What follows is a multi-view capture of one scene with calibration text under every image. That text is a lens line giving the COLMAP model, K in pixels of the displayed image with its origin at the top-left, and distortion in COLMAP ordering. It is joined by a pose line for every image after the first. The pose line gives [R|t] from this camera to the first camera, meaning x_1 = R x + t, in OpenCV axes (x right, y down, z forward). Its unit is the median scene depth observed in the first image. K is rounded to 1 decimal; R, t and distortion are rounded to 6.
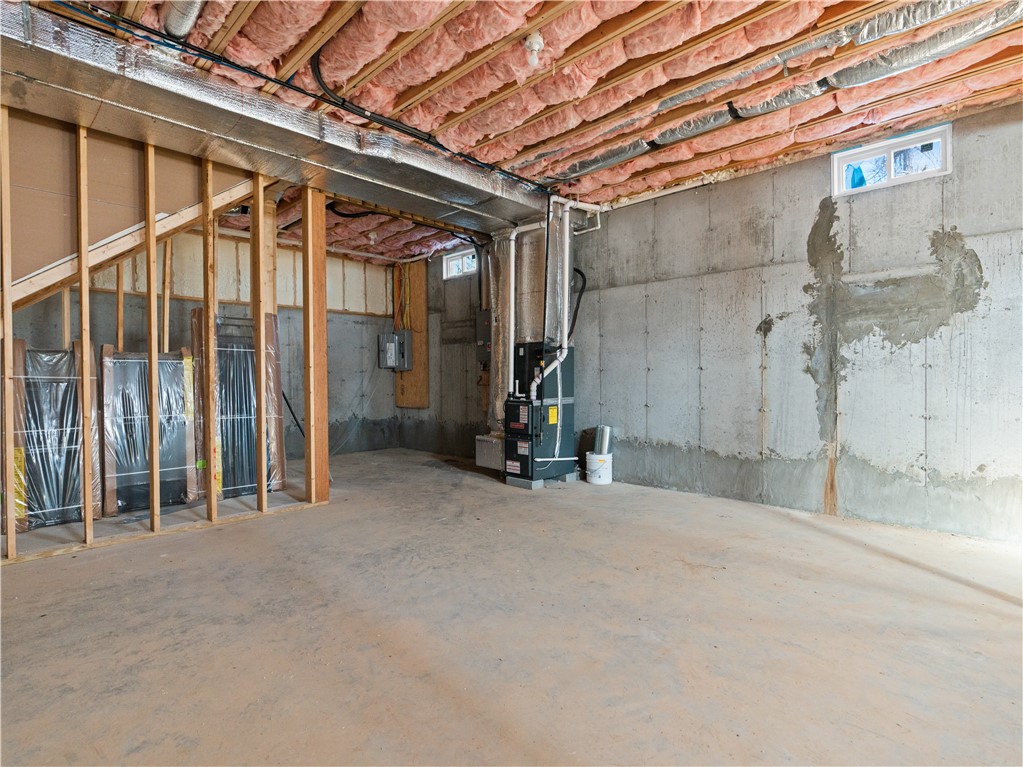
lens RADIAL K [[516.8, 0, 512.9], [0, 516.8, 383.2], [0, 0, 1]] dist [-0.003450, 0.000812]
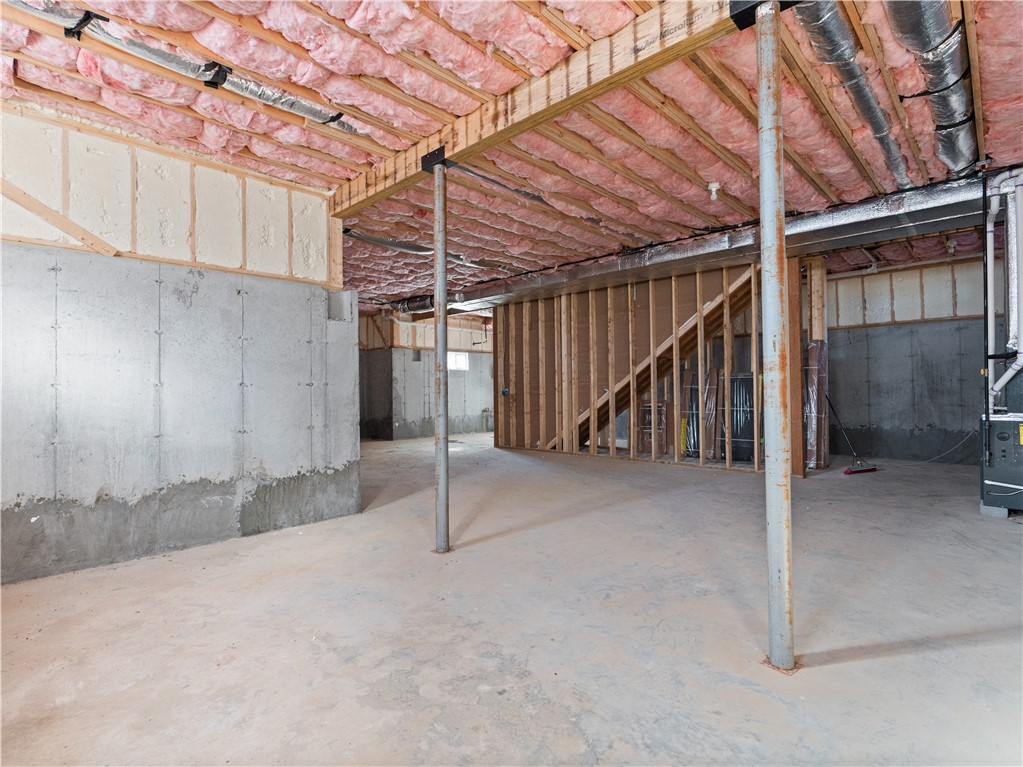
lens RADIAL K [[516.8, 0, 512.8], [0, 516.8, 382.2], [0, 0, 1]] dist [-0.003450, 0.000812]
pose [[0.000991, -0.002210, -0.999997, 1.475950], [-0.006360, 0.999977, -0.002216, -0.022643], [0.999979, 0.006362, 0.000977, 0.313106]]
